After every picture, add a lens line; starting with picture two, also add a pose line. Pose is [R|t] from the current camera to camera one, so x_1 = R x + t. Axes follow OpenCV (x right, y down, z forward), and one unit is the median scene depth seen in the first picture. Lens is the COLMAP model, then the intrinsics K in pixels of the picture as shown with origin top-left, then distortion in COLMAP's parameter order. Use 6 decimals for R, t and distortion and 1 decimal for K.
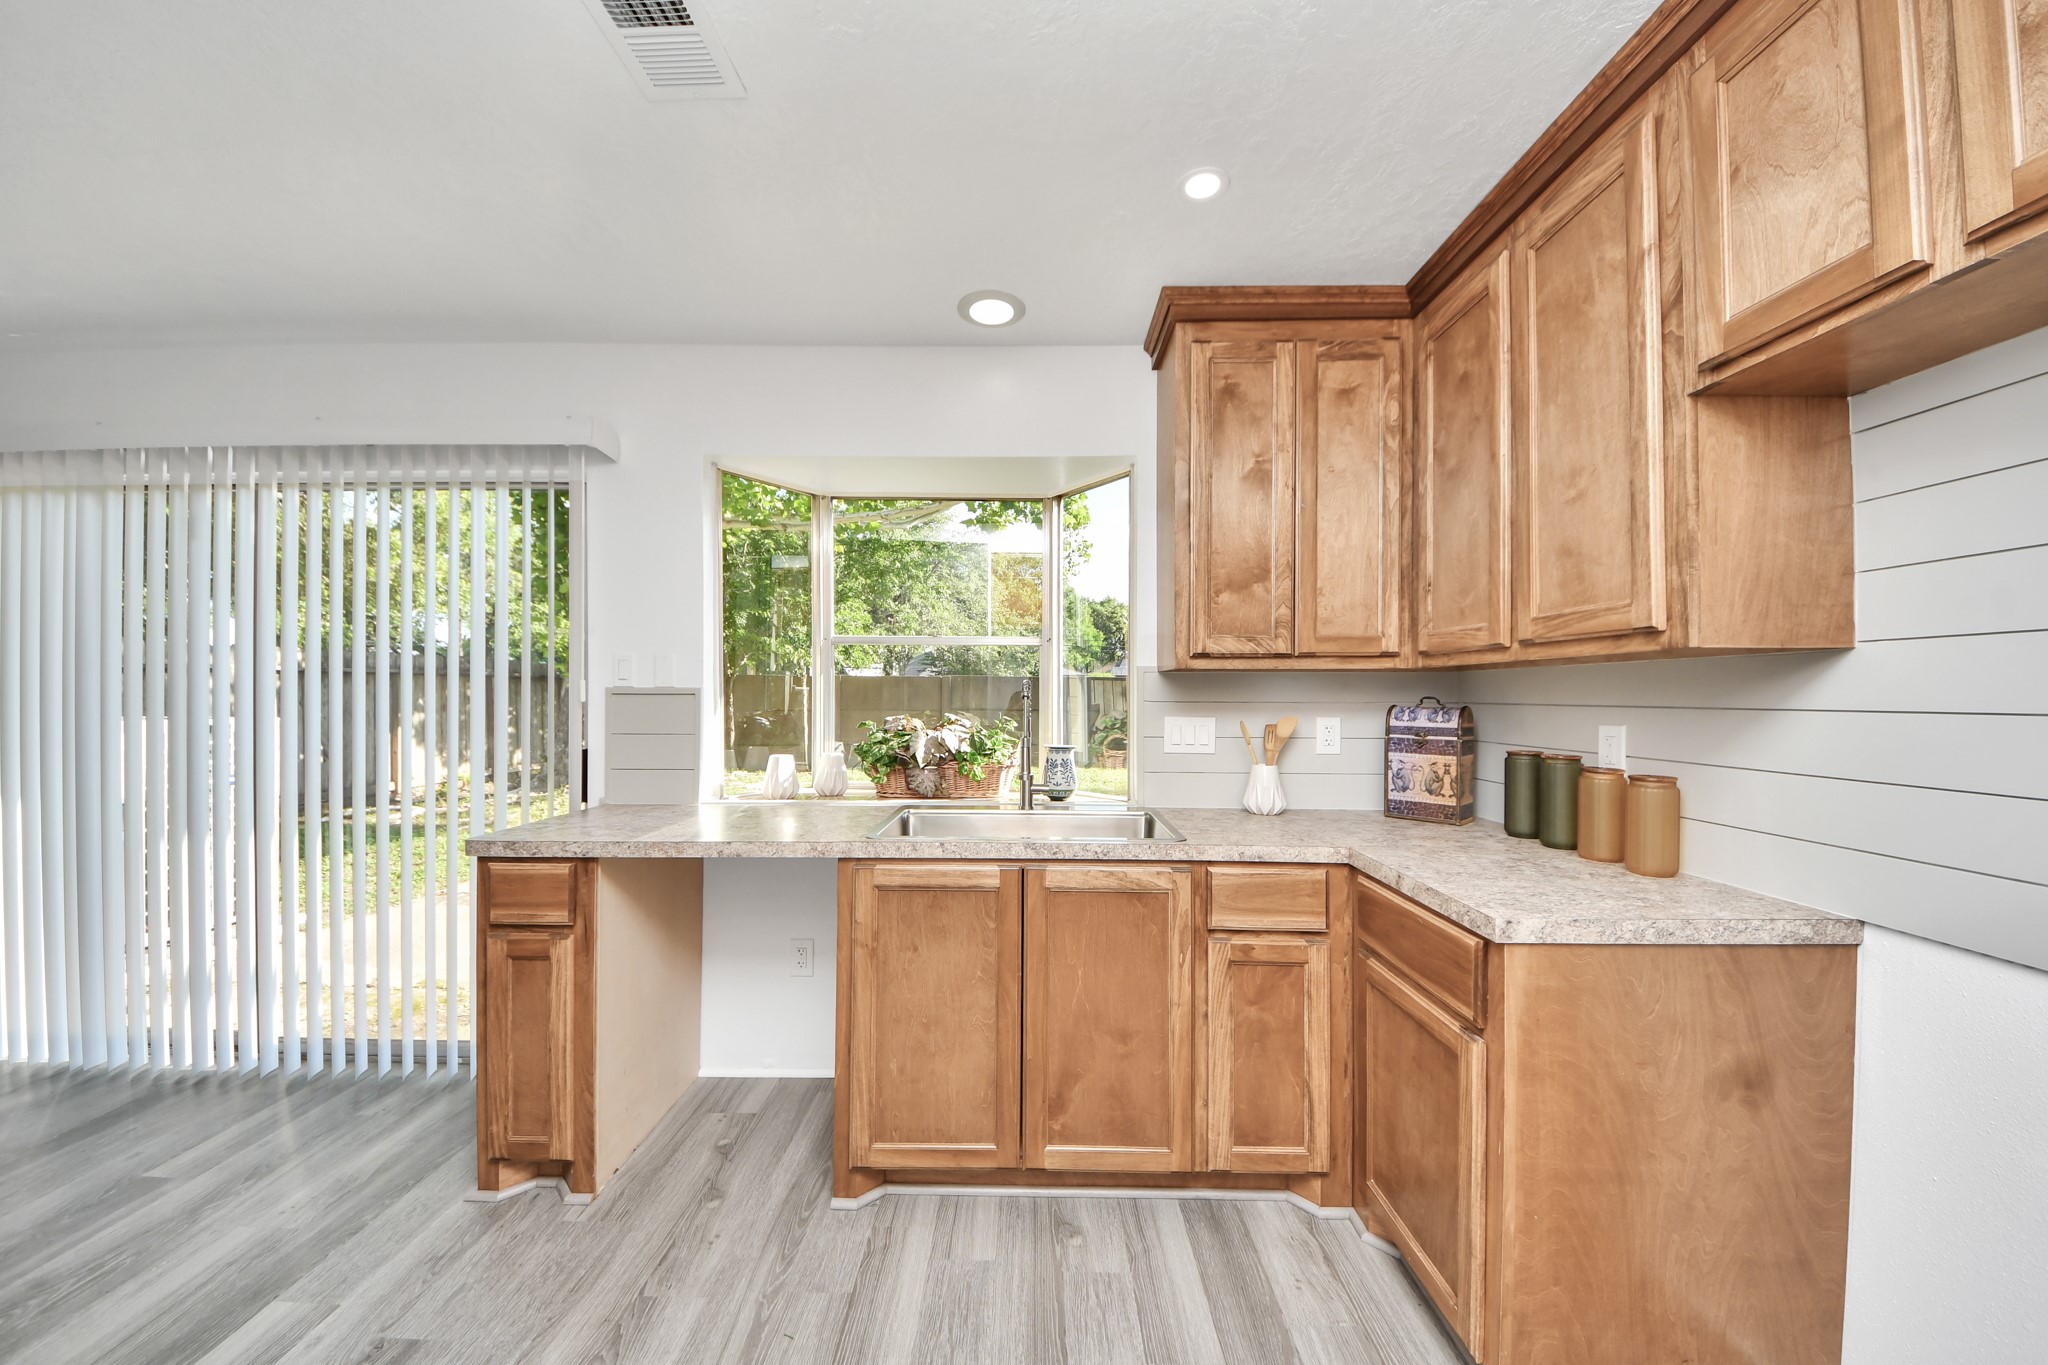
lens RADIAL K [[791.0, 0, 1000.0], [0, 791.0, 687.5], [0, 0, 1]] dist [0.000232, -0.006221]
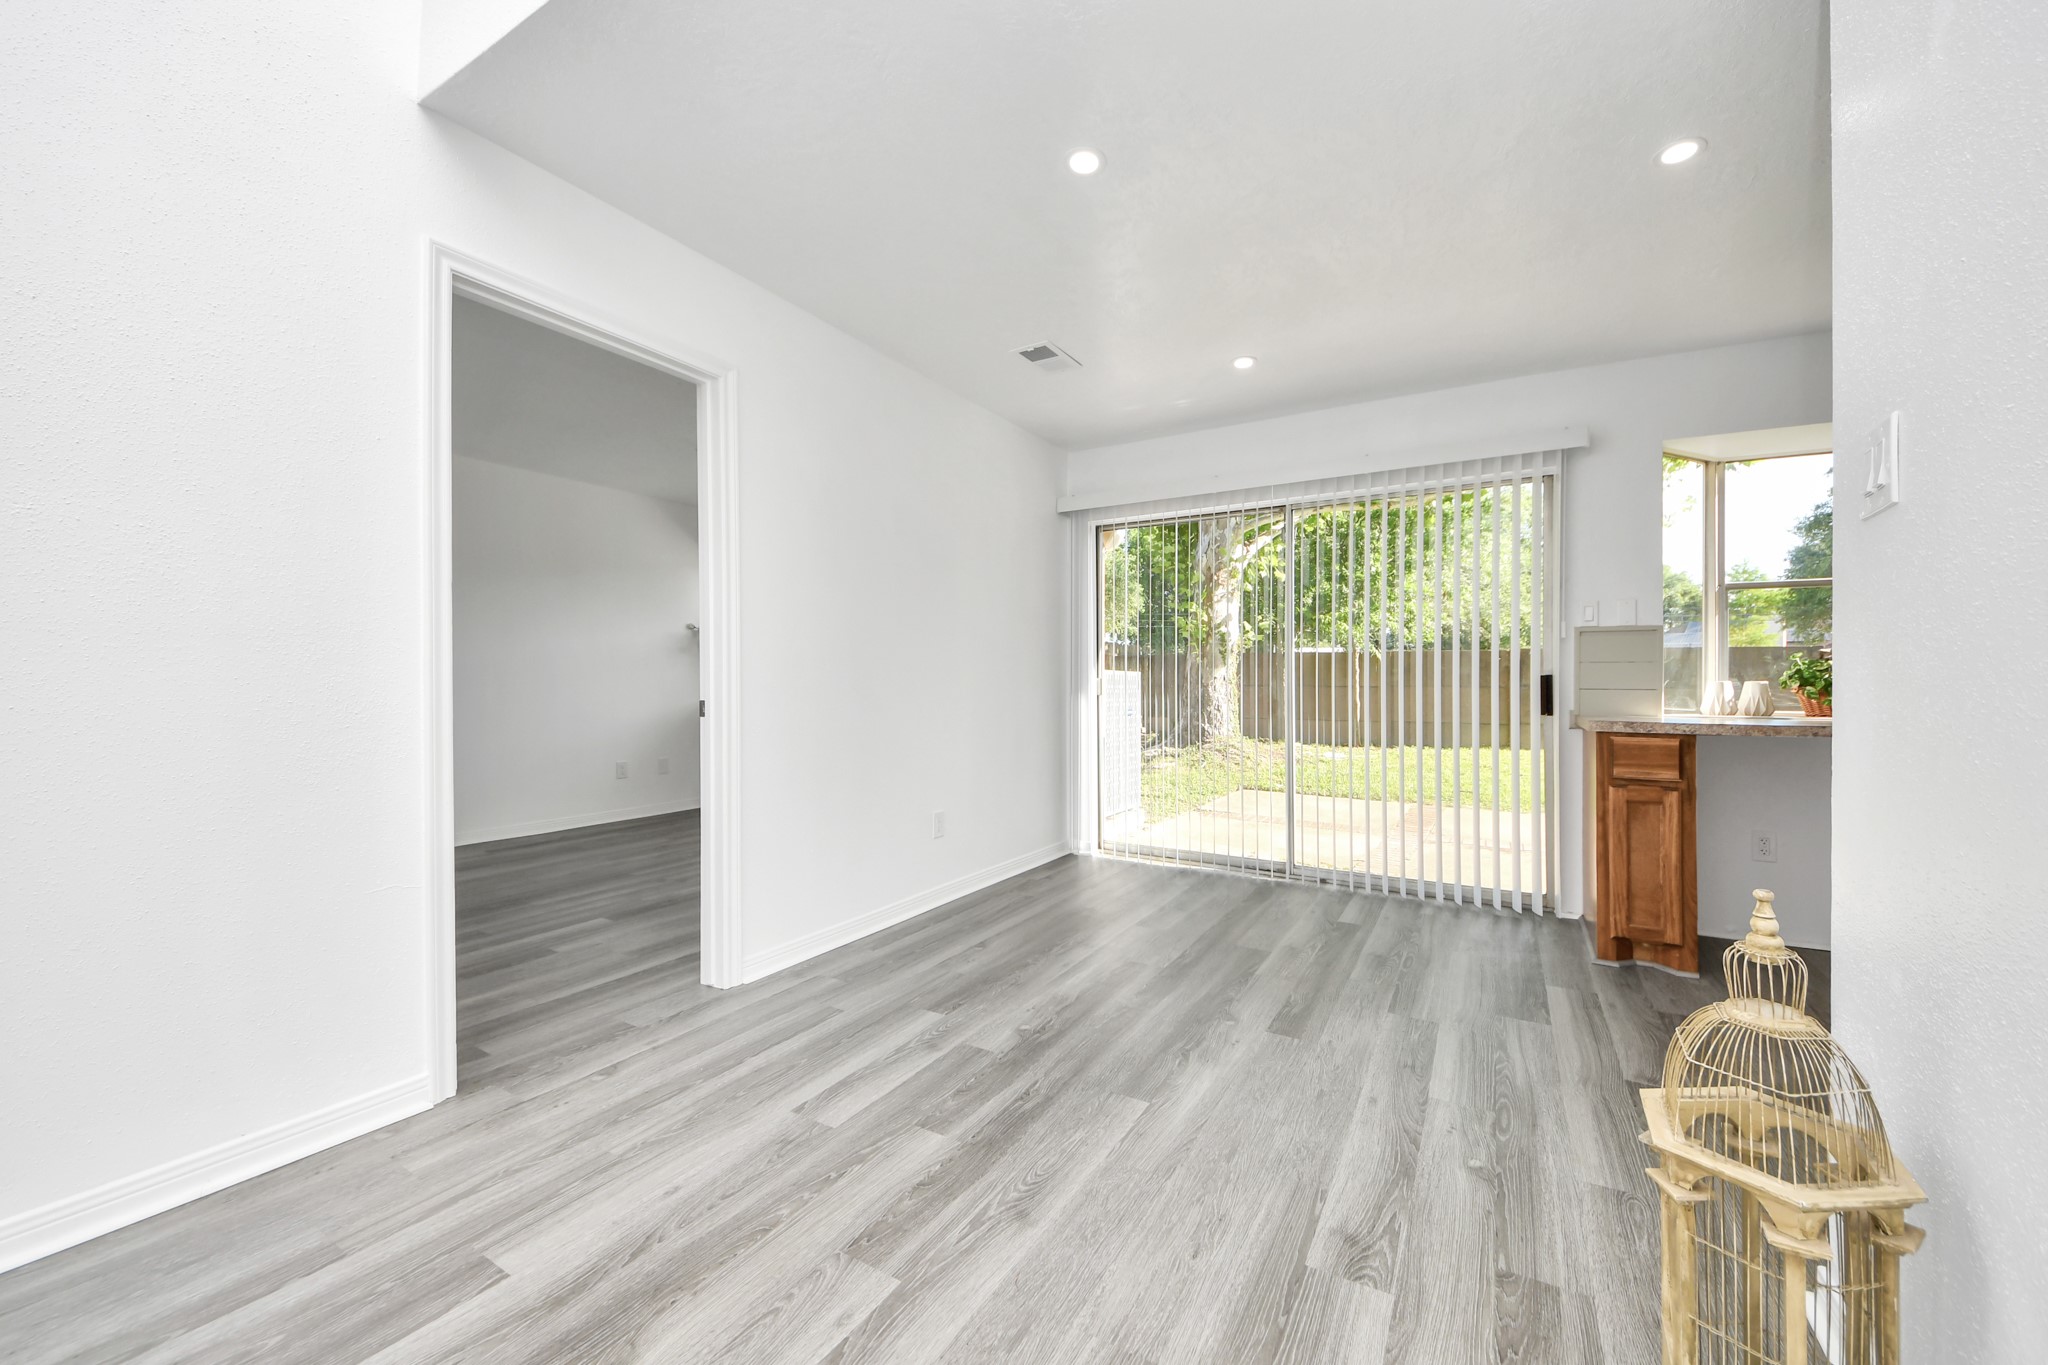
lens RADIAL K [[791.0, 0, 1000.0], [0, 791.0, 687.5], [0, 0, 1]] dist [0.000232, -0.006221]
pose [[0.869133, -0.003425, -0.494567, -0.828121], [0.007474, 0.999953, 0.006210, 0.102171], [0.494523, -0.009094, 0.869117, -0.773525]]
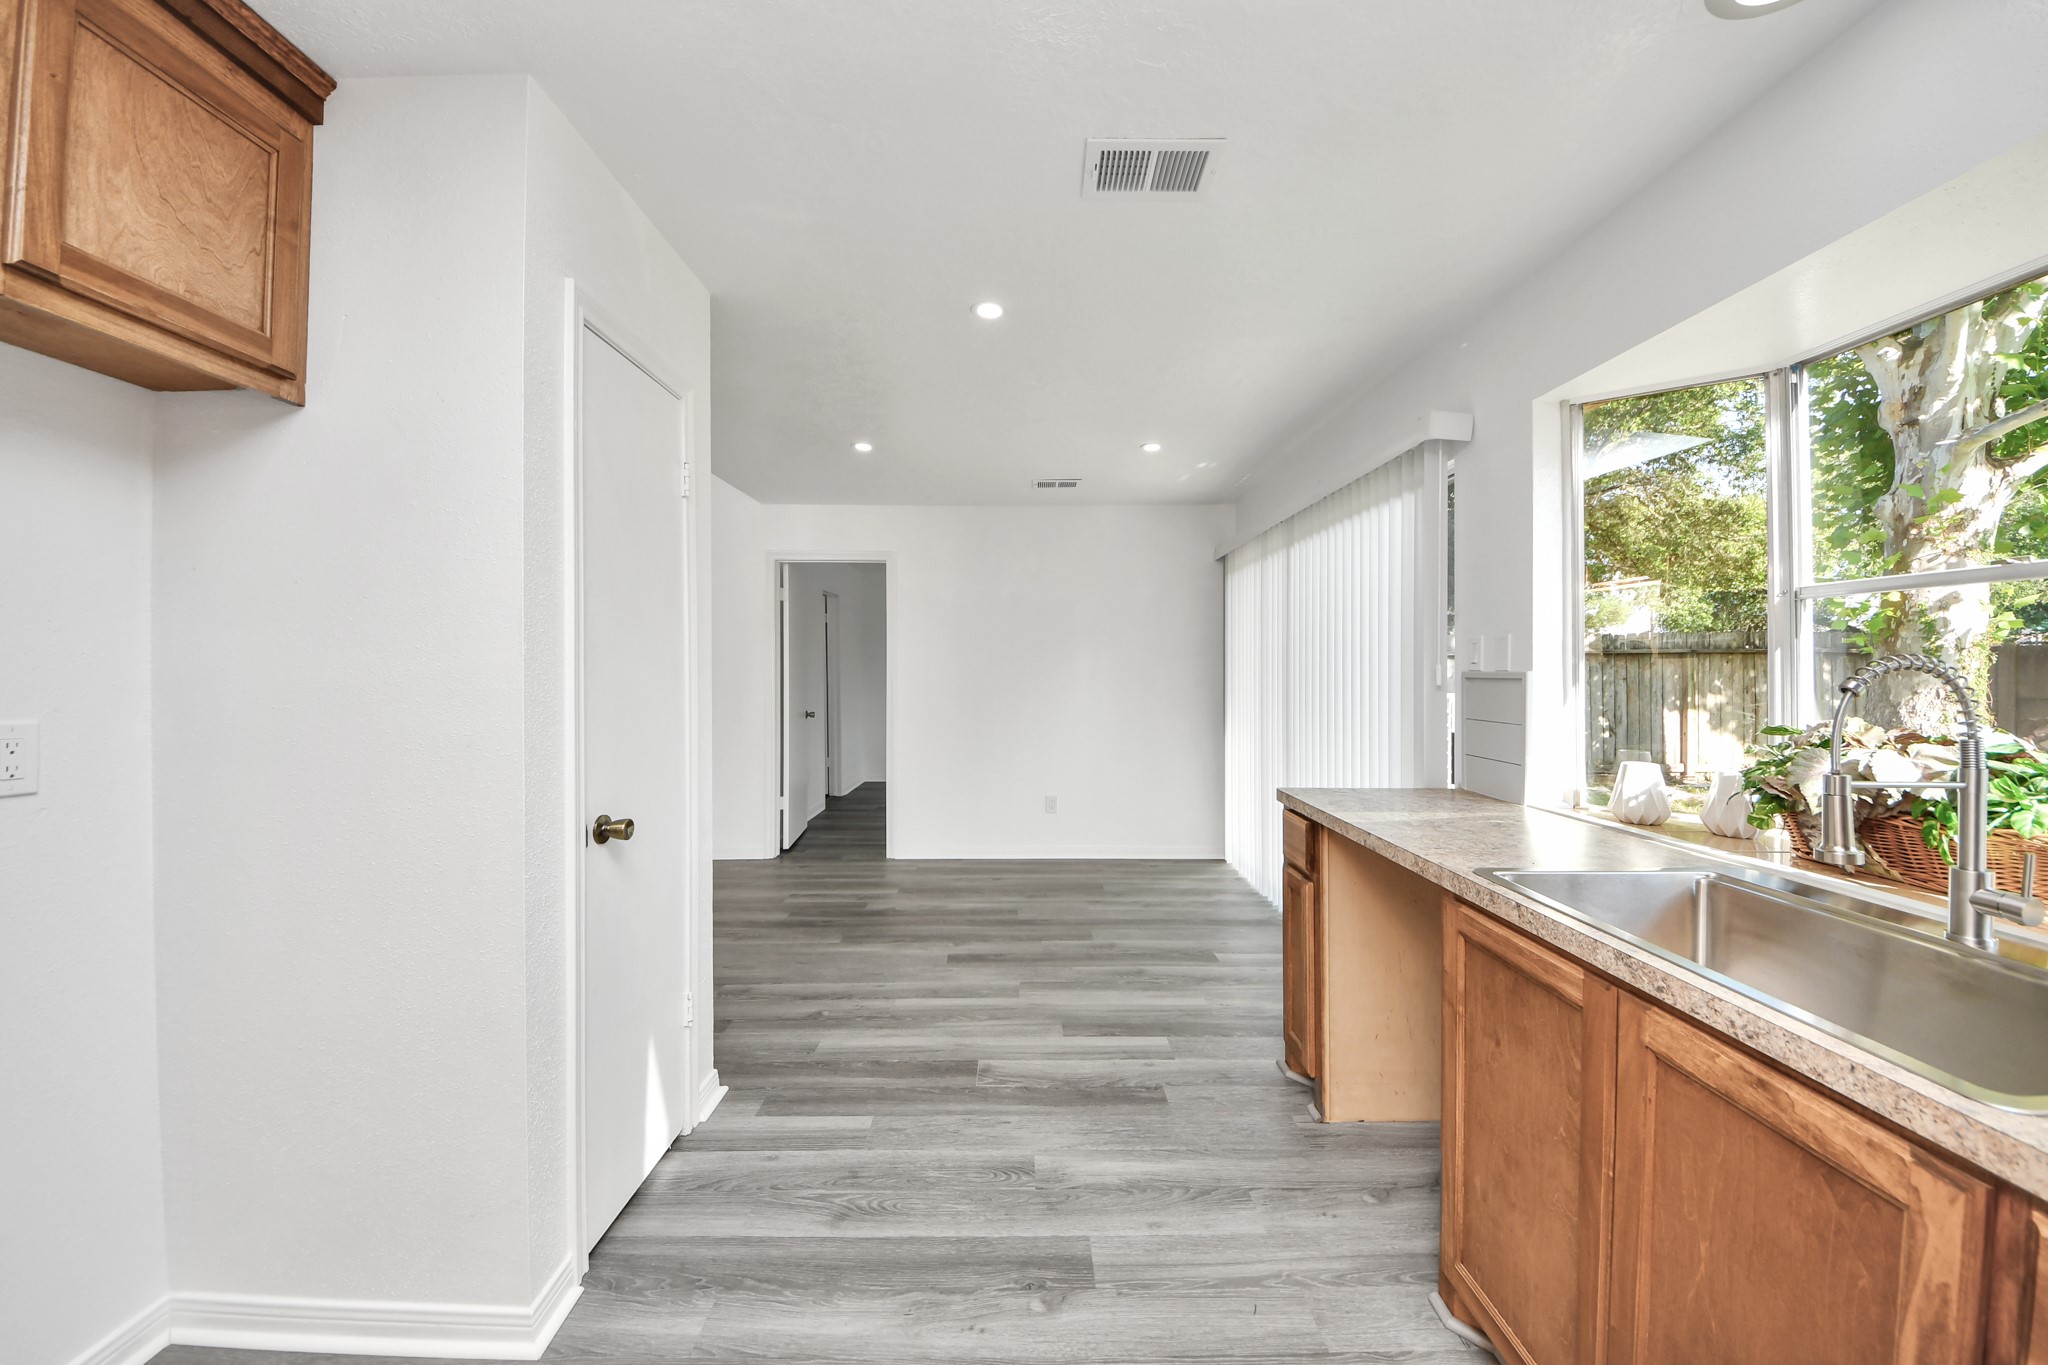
lens RADIAL K [[741.8, 0, 1014.1], [0, 741.8, 686.5], [0, 0, 1]] dist [0.000085, -0.010754]
pose [[-0.003786, 0.019092, -0.999811, 0.554666], [0.004978, 0.999806, 0.019073, -0.002575], [0.999980, -0.004905, -0.003880, 0.574991]]
